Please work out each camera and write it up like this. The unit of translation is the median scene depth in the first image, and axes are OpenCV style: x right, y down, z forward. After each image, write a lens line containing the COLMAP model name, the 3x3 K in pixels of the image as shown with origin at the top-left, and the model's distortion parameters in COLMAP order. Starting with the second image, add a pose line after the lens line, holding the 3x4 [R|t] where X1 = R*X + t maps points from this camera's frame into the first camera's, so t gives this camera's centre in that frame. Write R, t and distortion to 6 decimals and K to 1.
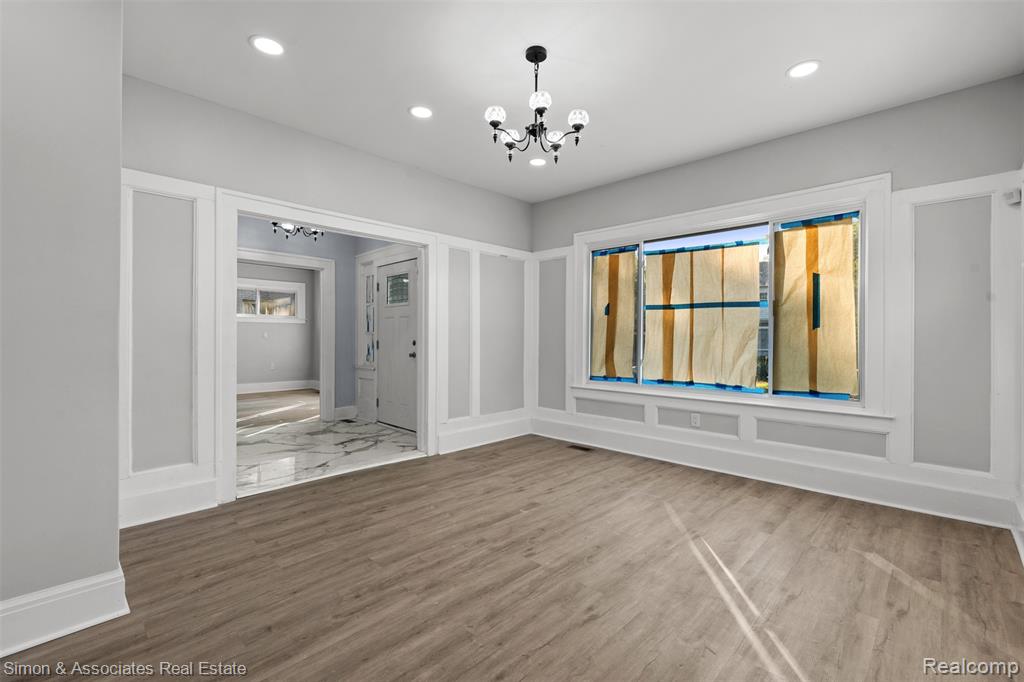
lens RADIAL K [[459.9, 0, 502.1], [0, 459.9, 339.0], [0, 0, 1]] dist [-0.004991, 0.000278]
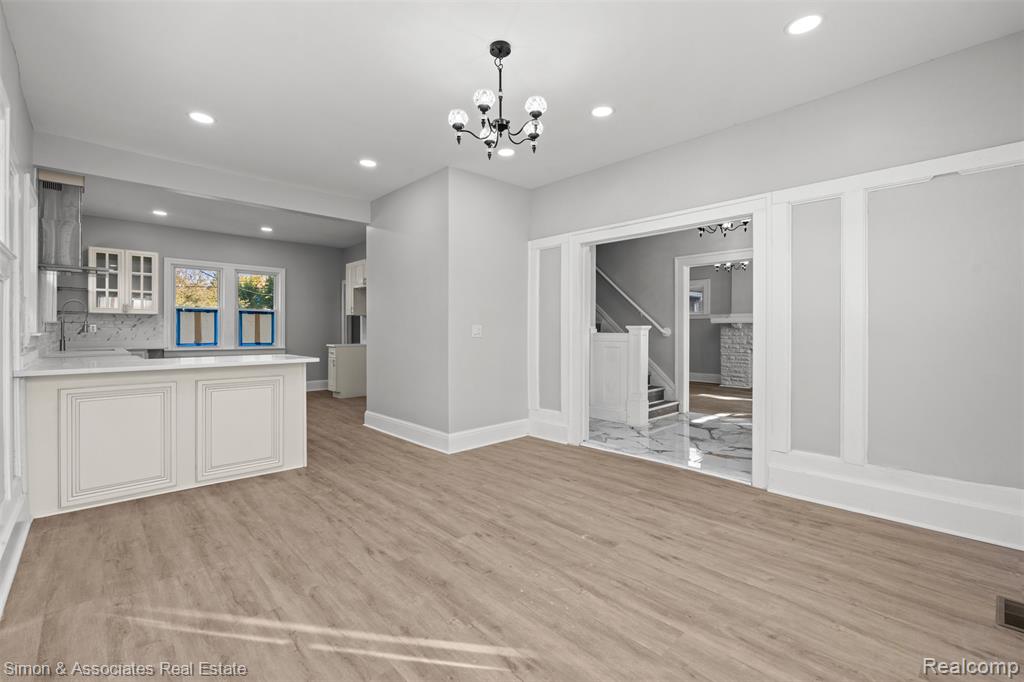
lens RADIAL K [[459.9, 0, 517.8], [0, 459.9, 333.7], [0, 0, 1]] dist [-0.004991, 0.000278]
pose [[-0.053638, 0.001850, -0.998559, 0.934710], [-0.004684, 0.999987, 0.002104, -0.003273], [0.998549, 0.004790, -0.053629, 0.950947]]
